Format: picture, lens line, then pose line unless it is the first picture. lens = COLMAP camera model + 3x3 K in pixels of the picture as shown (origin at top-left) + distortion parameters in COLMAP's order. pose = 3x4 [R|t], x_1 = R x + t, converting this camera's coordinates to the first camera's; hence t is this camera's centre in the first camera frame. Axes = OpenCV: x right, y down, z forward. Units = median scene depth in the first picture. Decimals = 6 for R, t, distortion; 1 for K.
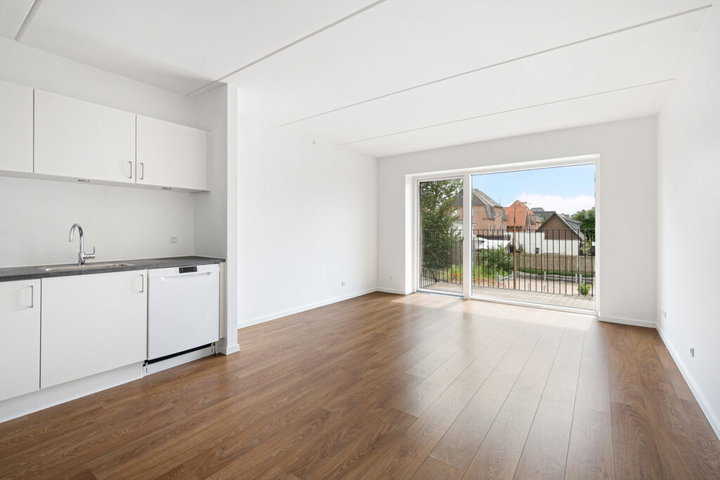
lens RADIAL K [[327.2, 0, 358.0], [0, 327.2, 237.3], [0, 0, 1]] dist [0.001486, -0.000062]
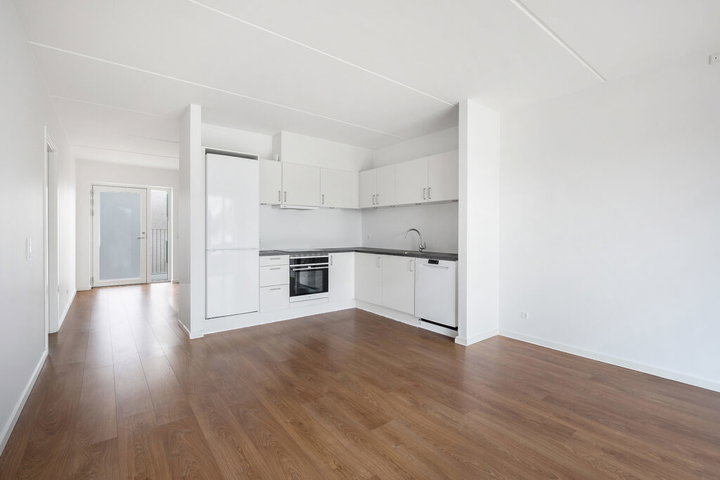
lens RADIAL K [[327.2, 0, 357.3], [0, 327.2, 234.7], [0, 0, 1]] dist [0.001486, -0.000062]
pose [[-0.278342, 0.004097, -0.960473, 0.878268], [-0.024183, 0.999644, 0.011272, -0.020007], [0.960178, 0.026364, -0.278144, 1.106774]]
